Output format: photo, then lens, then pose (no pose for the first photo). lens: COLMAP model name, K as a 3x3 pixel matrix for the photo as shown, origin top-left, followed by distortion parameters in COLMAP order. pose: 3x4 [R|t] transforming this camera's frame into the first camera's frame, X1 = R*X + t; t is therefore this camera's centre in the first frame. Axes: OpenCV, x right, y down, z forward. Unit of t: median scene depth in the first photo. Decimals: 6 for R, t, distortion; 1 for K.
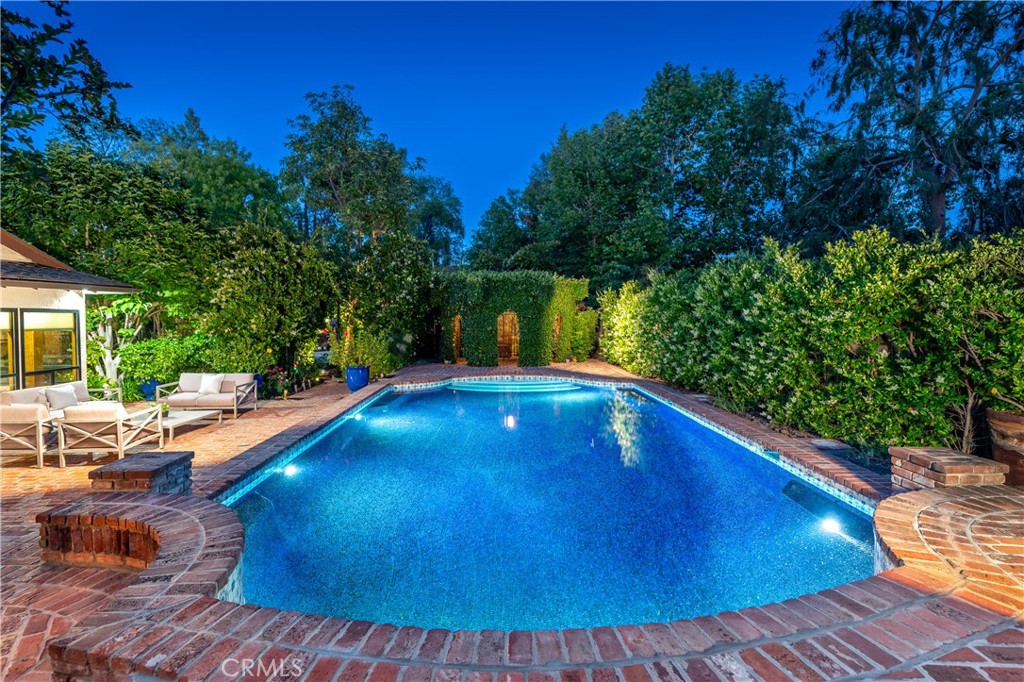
lens RADIAL K [[505.8, 0, 512.2], [0, 505.8, 333.3], [0, 0, 1]] dist [-0.004940, -0.000271]
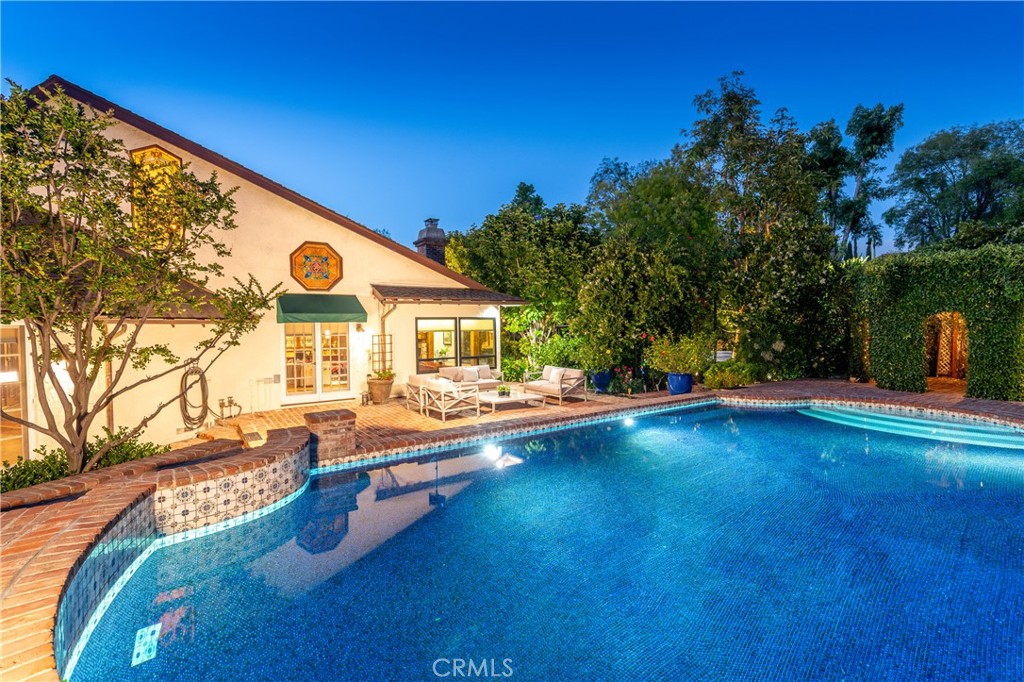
lens RADIAL K [[475.8, 0, 512.2], [0, 475.8, 344.7], [0, 0, 1]] dist [0.001747, -0.000368]
pose [[0.509862, 0.039082, -0.859368, 0.320988], [-0.022626, 0.999231, 0.032019, -0.010244], [0.859958, 0.003119, 0.510355, 0.269635]]
